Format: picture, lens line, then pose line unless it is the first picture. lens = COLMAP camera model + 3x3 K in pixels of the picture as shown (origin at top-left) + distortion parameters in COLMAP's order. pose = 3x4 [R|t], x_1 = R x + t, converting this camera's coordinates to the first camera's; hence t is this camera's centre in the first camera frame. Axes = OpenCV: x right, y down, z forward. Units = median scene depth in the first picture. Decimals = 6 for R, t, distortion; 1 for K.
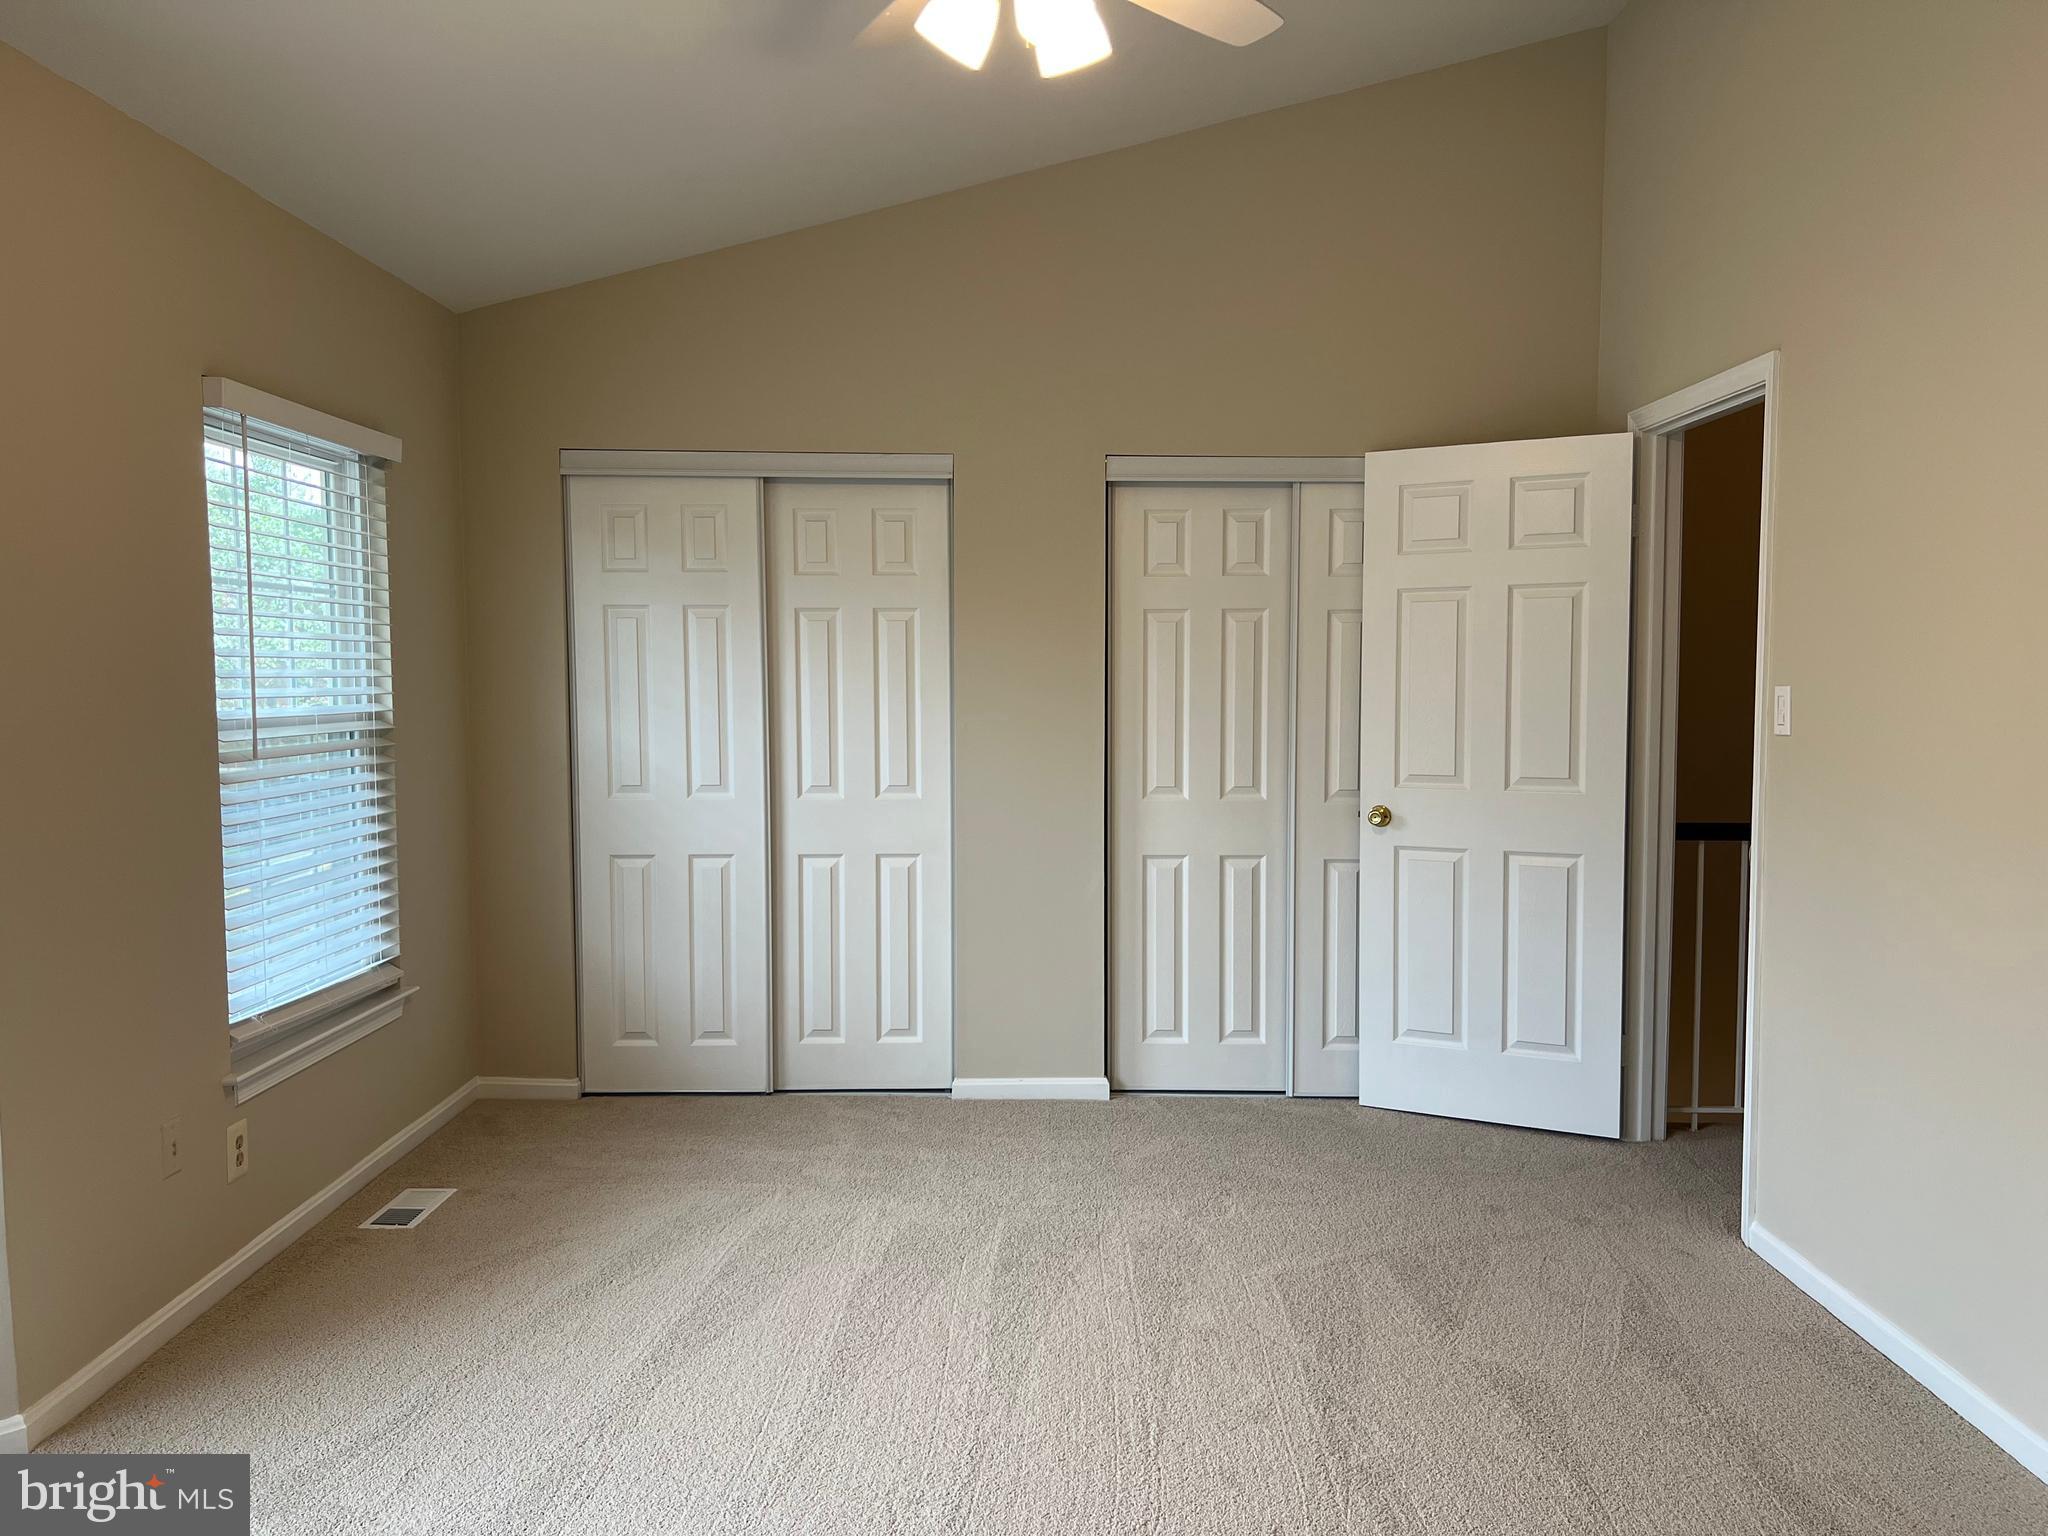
lens RADIAL K [[1552.7, 0, 1027.6], [0, 1552.7, 774.7], [0, 0, 1]] dist [0.153406, -0.246630]
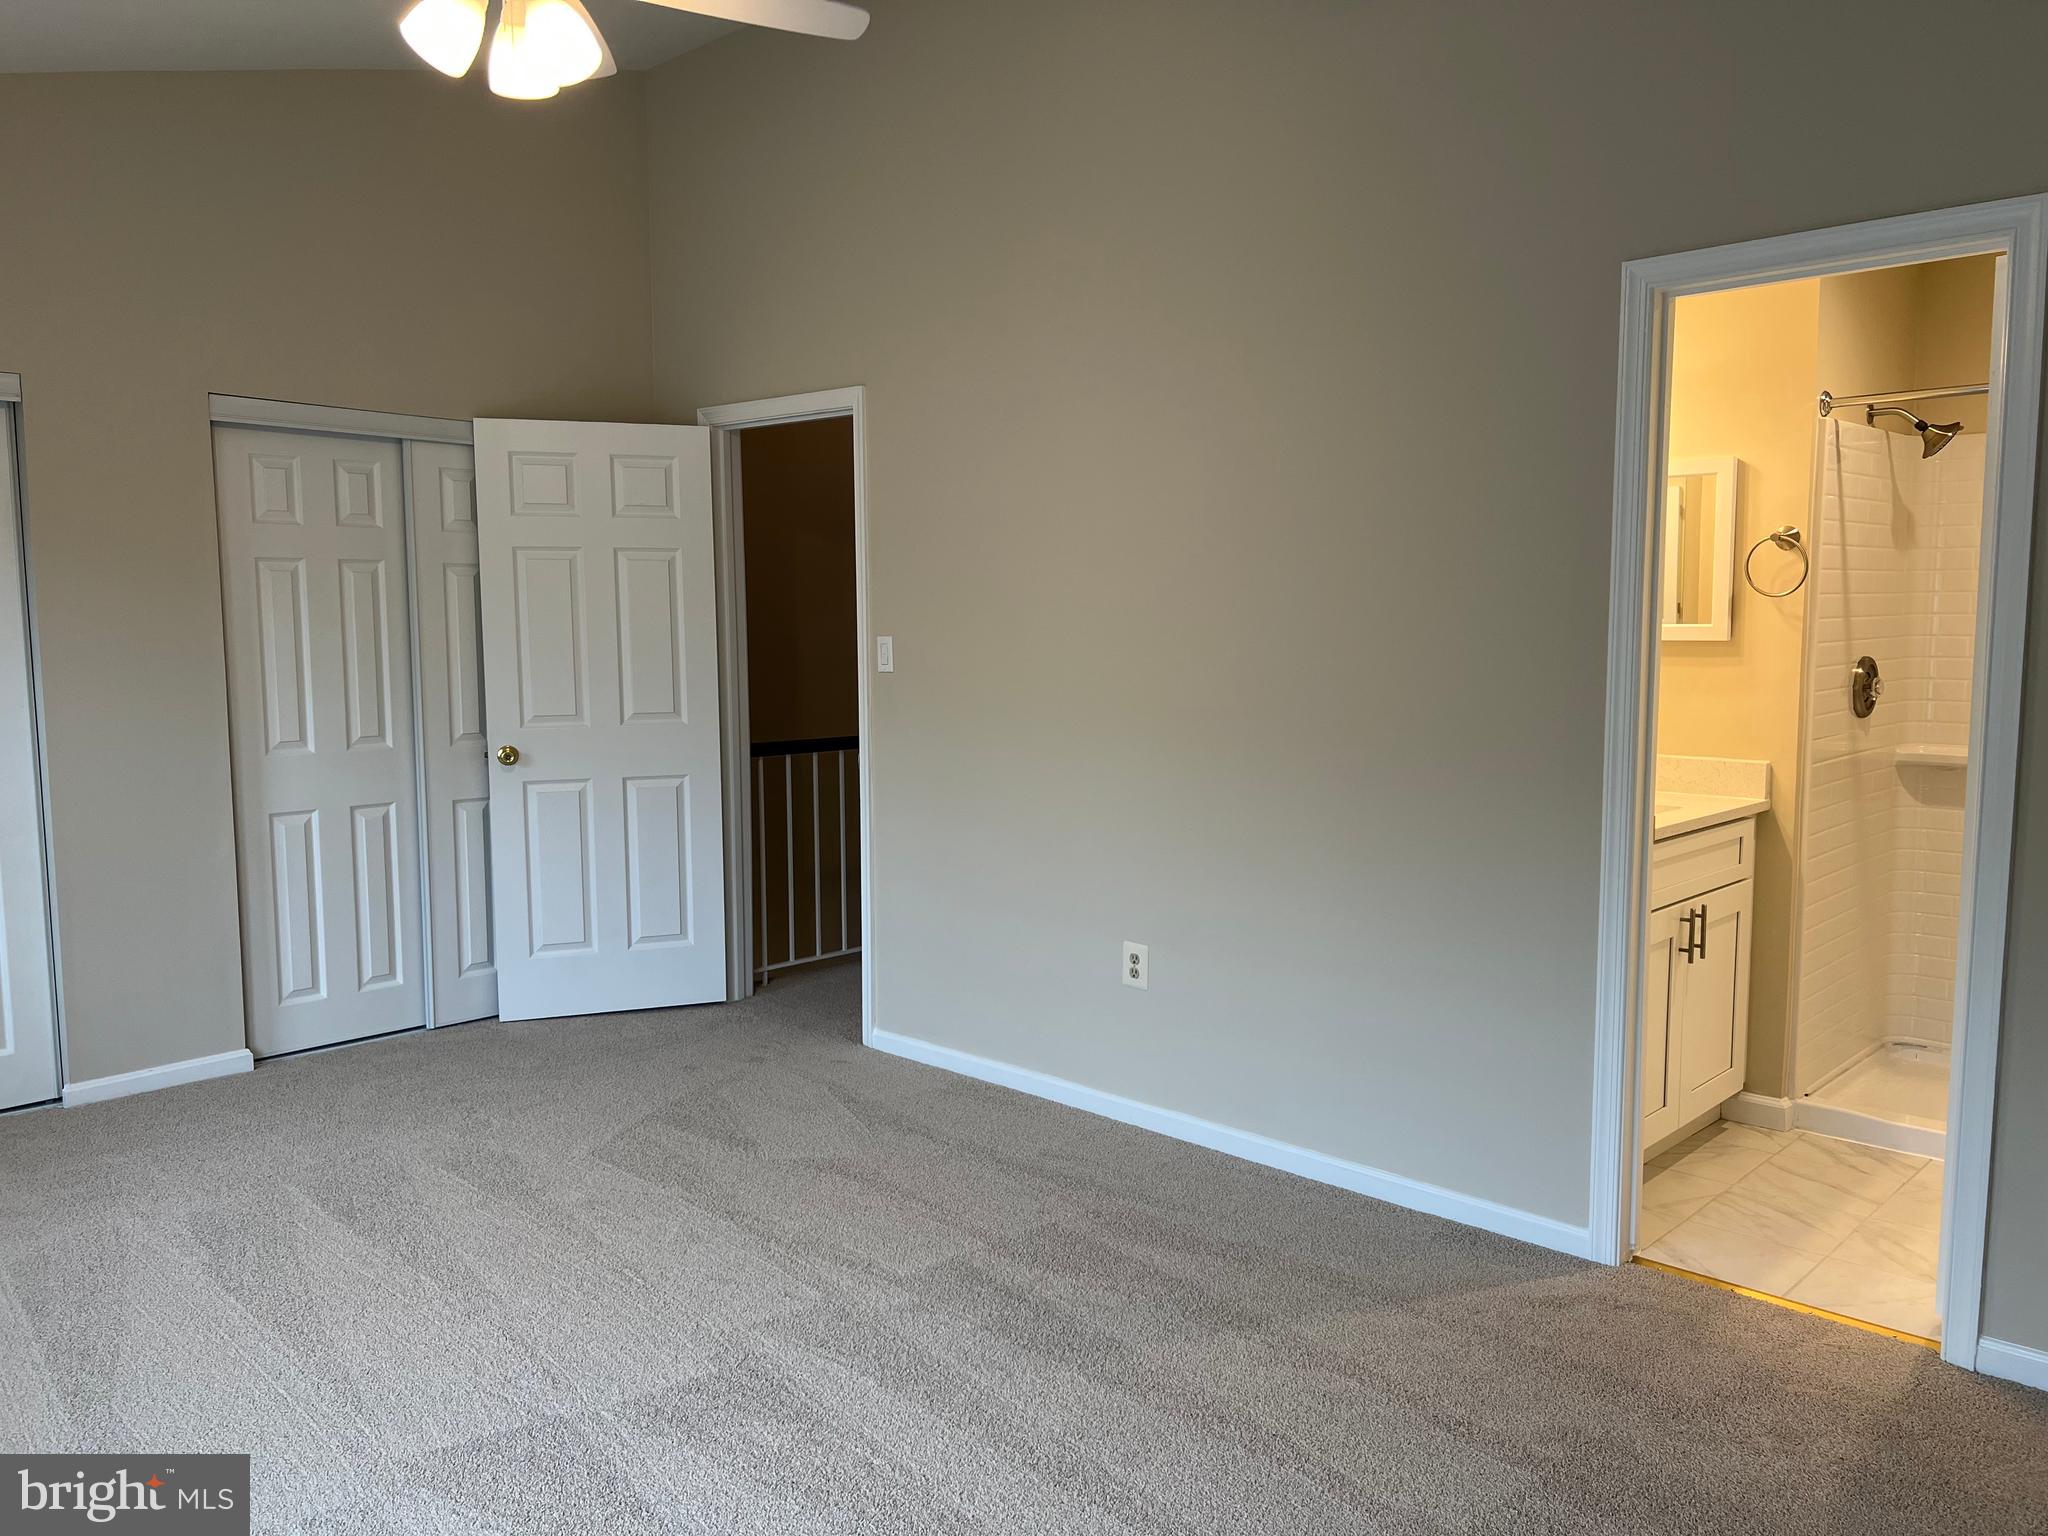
lens RADIAL K [[1540.0, 0, 1041.1], [0, 1540.0, 759.5], [0, 0, 1]] dist [0.050227, -0.061143]
pose [[0.682680, -0.069847, 0.727371, -0.304849], [0.050929, 0.997549, 0.047992, -0.003462], [-0.728940, 0.004281, 0.684564, -0.006994]]
